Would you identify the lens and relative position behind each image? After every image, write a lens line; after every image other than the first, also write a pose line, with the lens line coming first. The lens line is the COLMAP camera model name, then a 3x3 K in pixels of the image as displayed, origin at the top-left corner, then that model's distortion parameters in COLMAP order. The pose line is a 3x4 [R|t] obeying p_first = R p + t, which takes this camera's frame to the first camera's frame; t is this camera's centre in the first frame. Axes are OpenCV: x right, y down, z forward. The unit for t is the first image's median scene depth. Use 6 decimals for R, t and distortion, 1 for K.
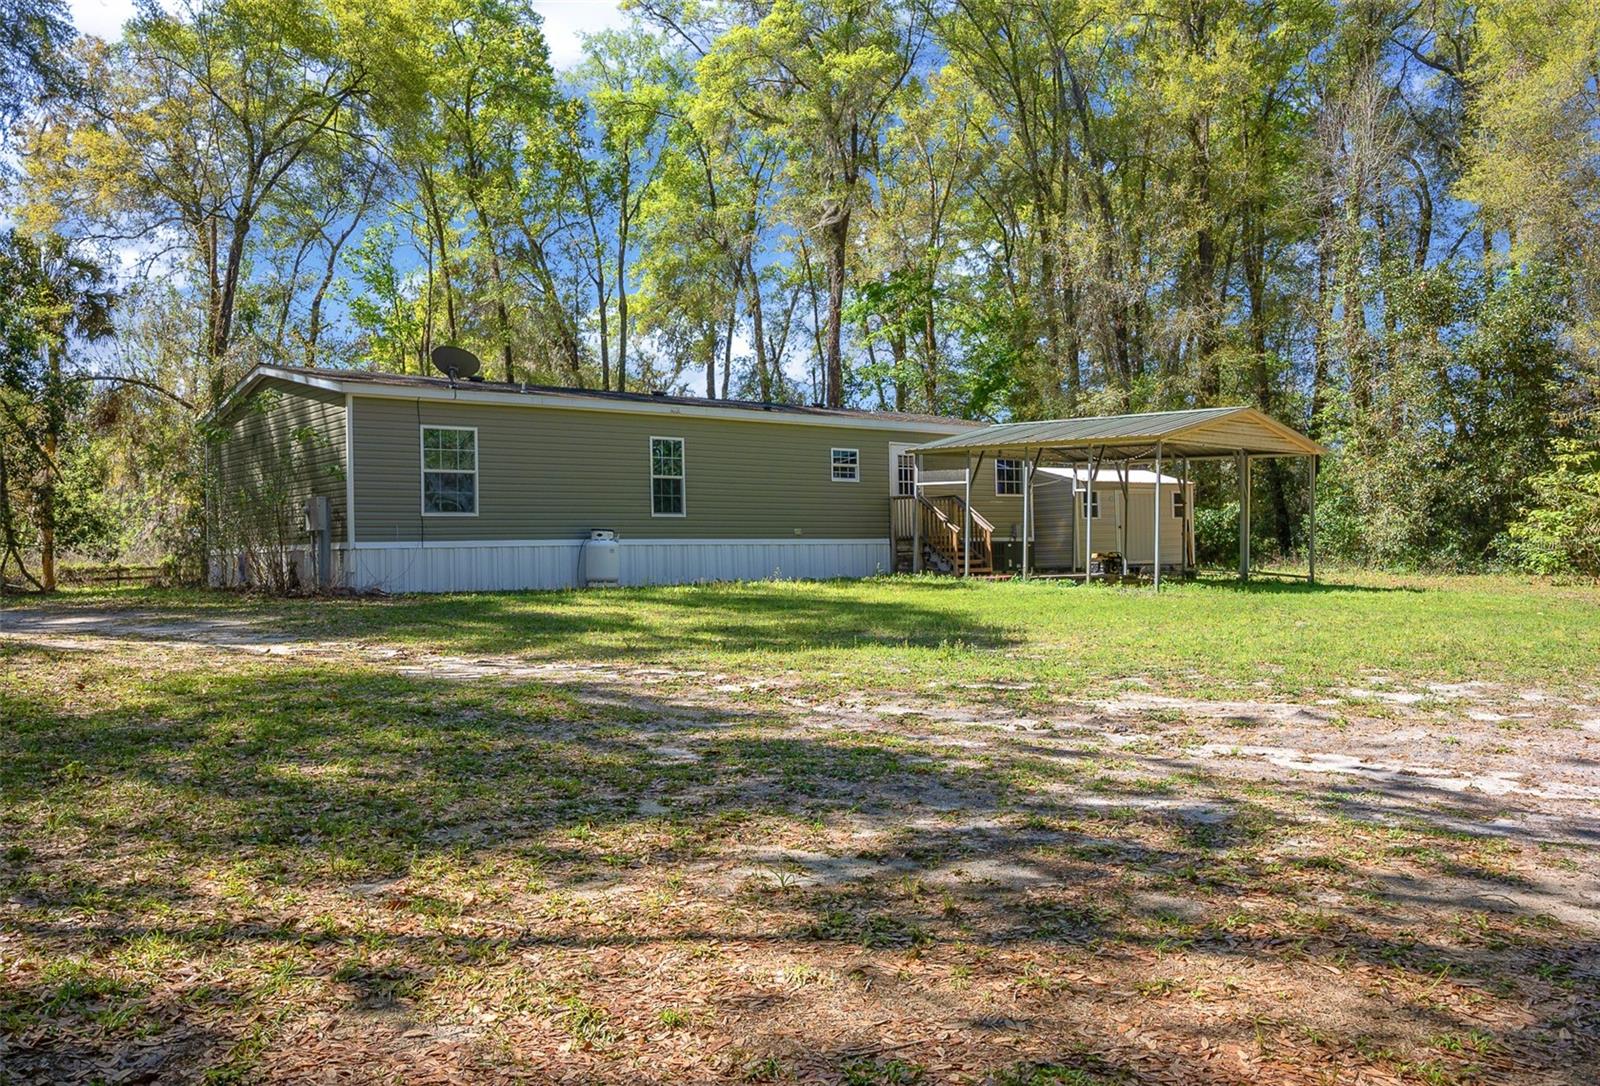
lens RADIAL K [[1346.7, 0, 783.9], [0, 1346.7, 535.7], [0, 0, 1]] dist [0.035861, 0.007796]
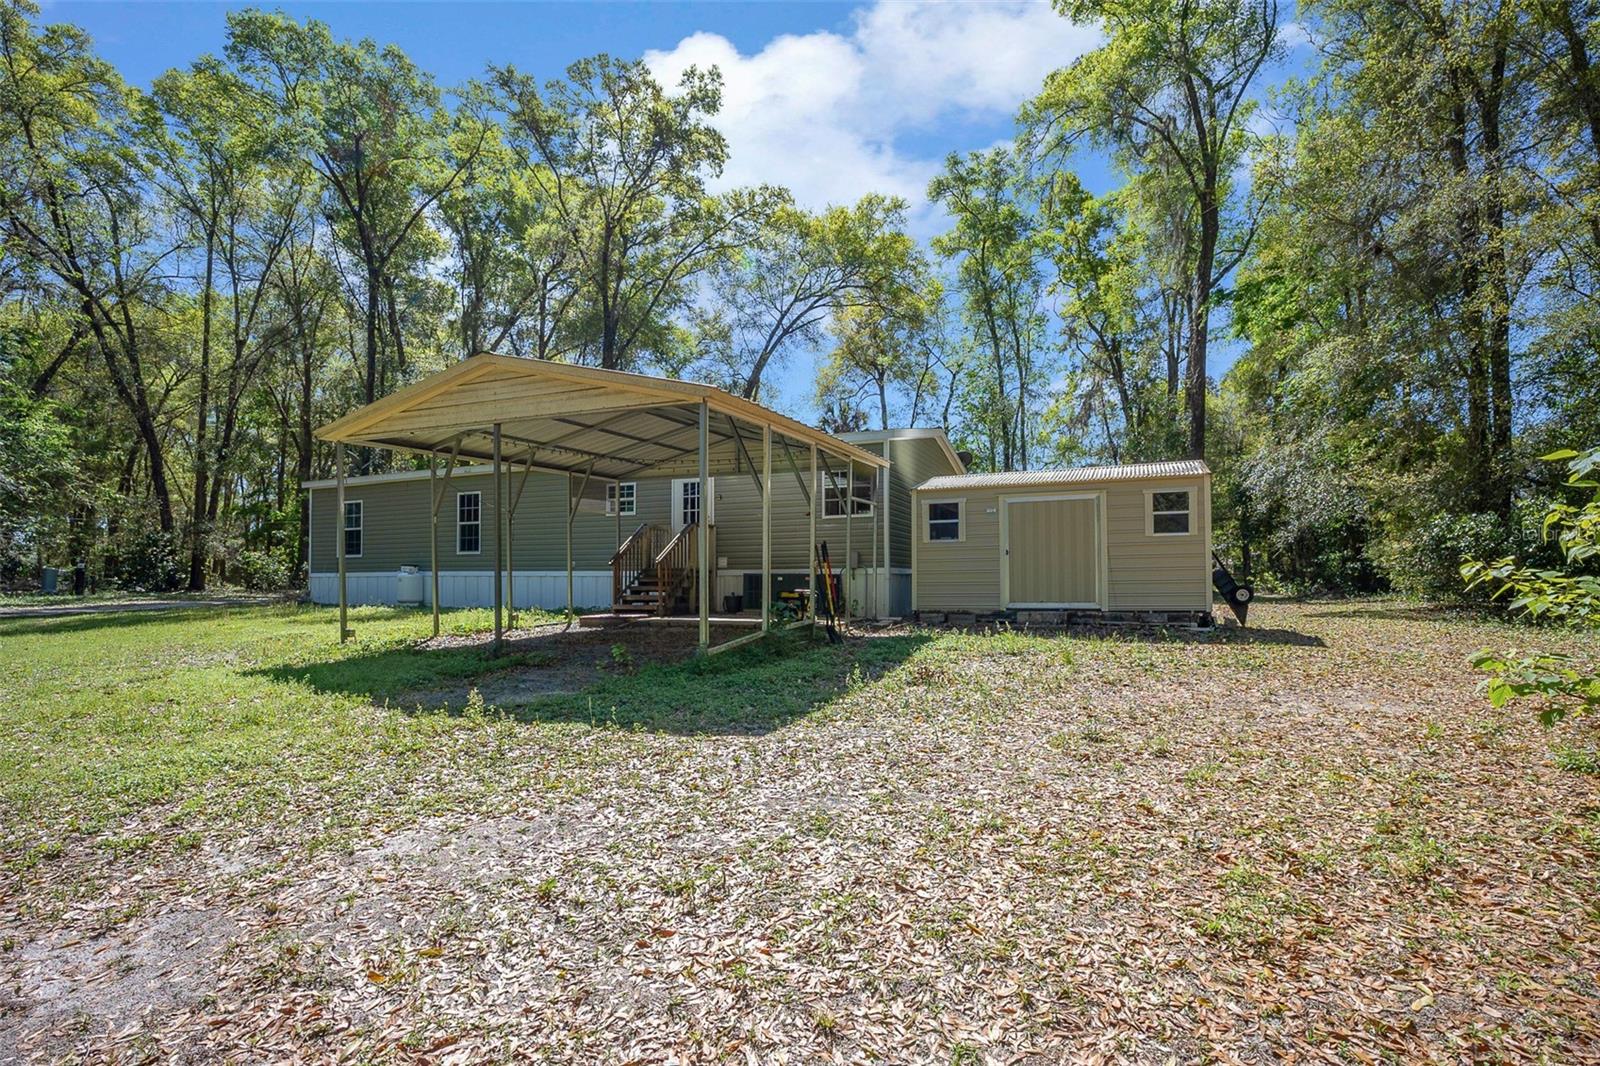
lens RADIAL K [[729.8, 0, 801.0], [0, 729.8, 558.6], [0, 0, 1]] dist [-0.008536, 0.000699]
pose [[0.474885, -0.009646, -0.879995, 0.570282], [0.010447, 0.999931, -0.005322, -0.002633], [0.879986, -0.006666, 0.474953, 0.809888]]
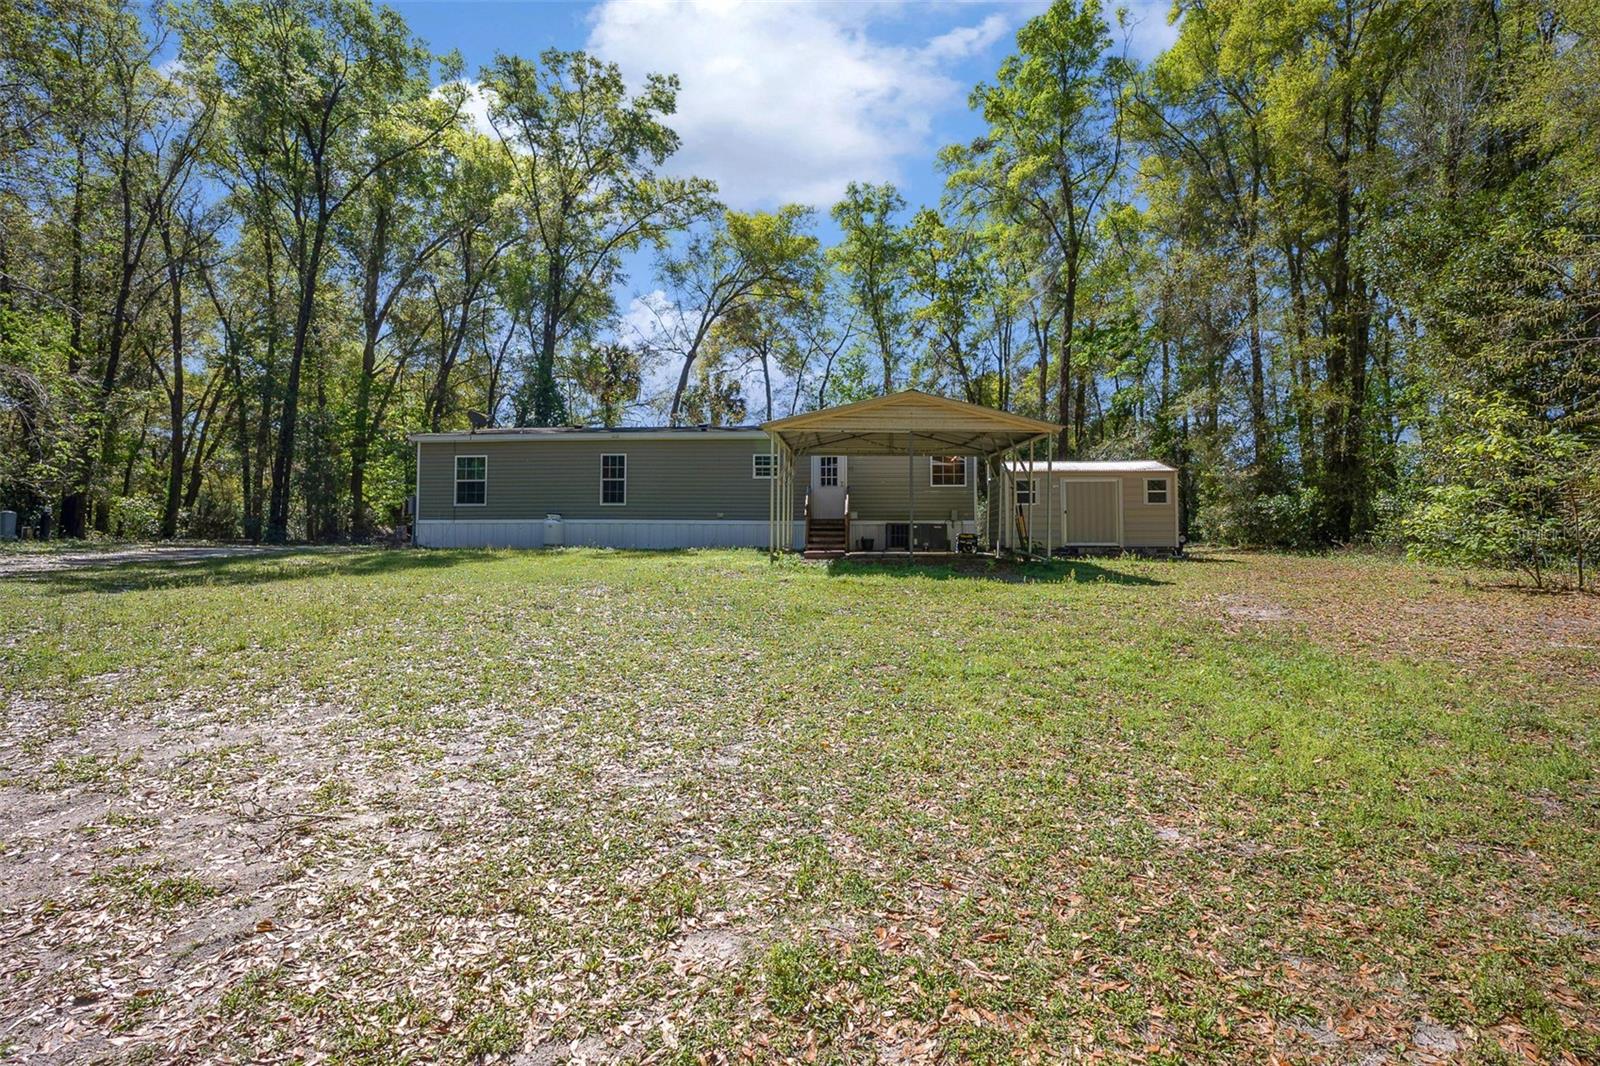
lens RADIAL K [[763.3, 0, 793.5], [0, 763.3, 523.2], [0, 0, 1]] dist [-0.057746, 0.000302]
pose [[0.724578, 0.002311, -0.689189, 0.565254], [-0.005978, 0.999978, -0.002932, 0.006663], [0.689167, 0.006244, 0.724576, 0.435413]]
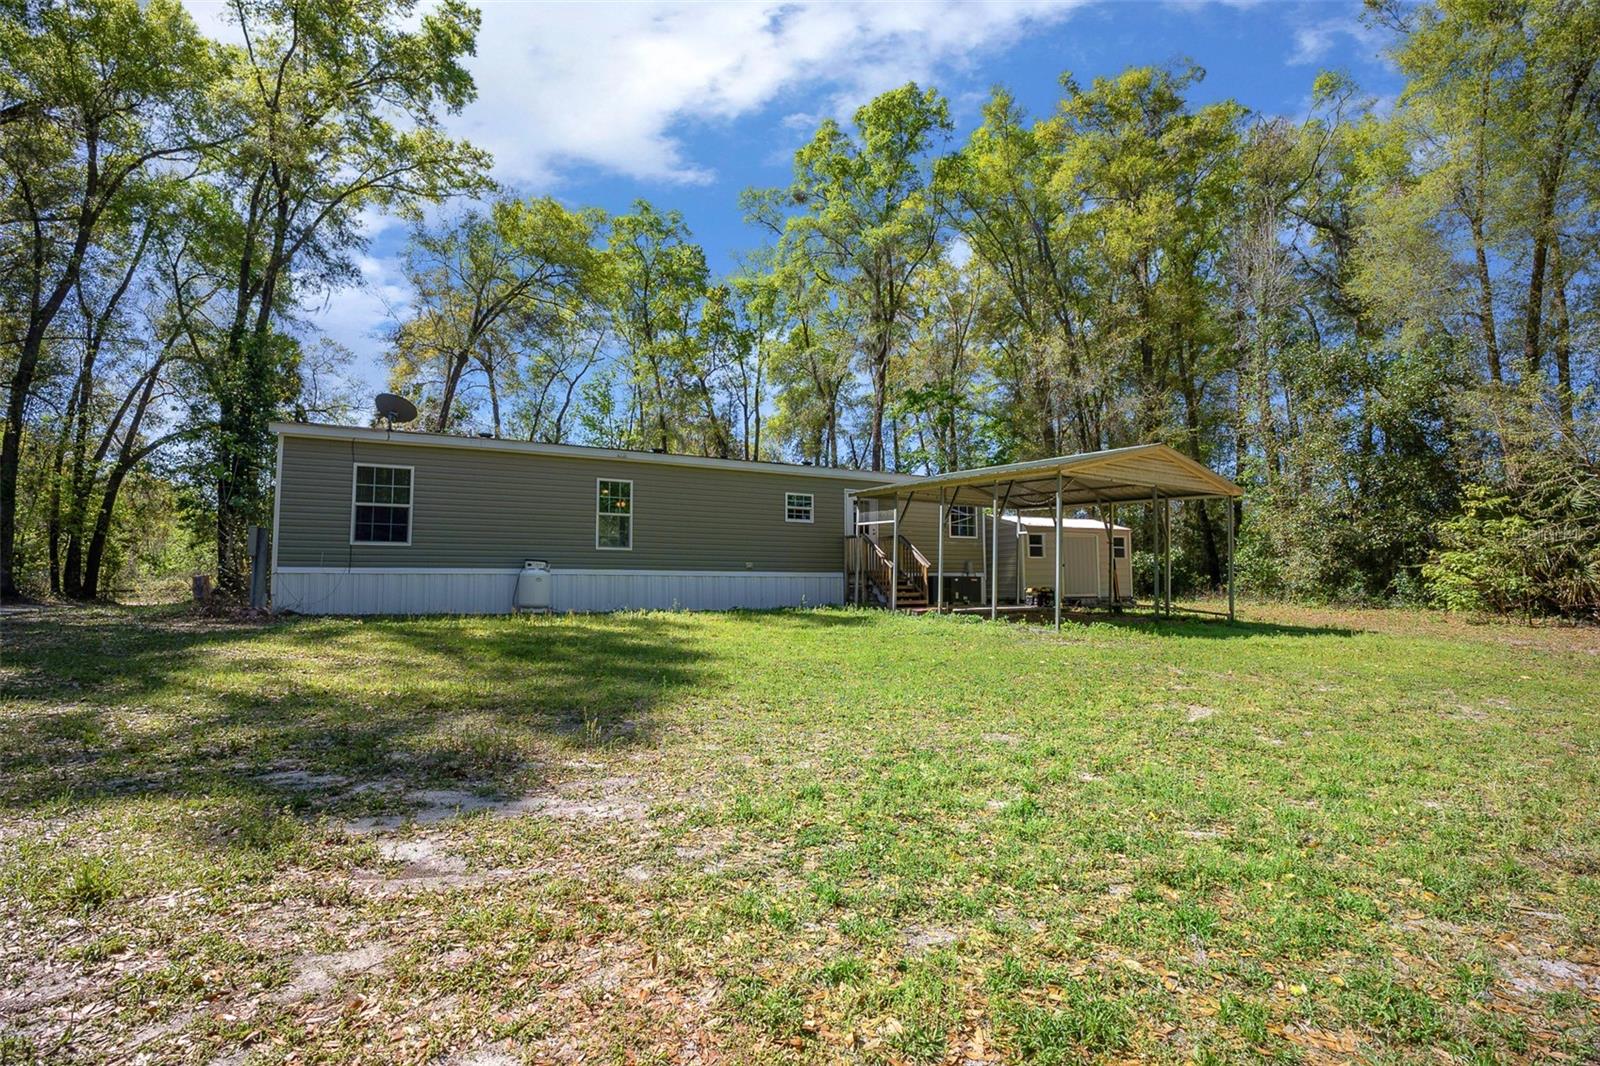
lens RADIAL K [[739.9, 0, 800.0], [0, 739.9, 533.0], [0, 0, 1]] dist [-0.052670, 0.000453]
pose [[0.984711, 0.005009, -0.174125, 0.147077], [-0.013713, 0.998713, -0.048822, -0.000206], [0.173656, 0.050463, 0.983513, 0.359914]]
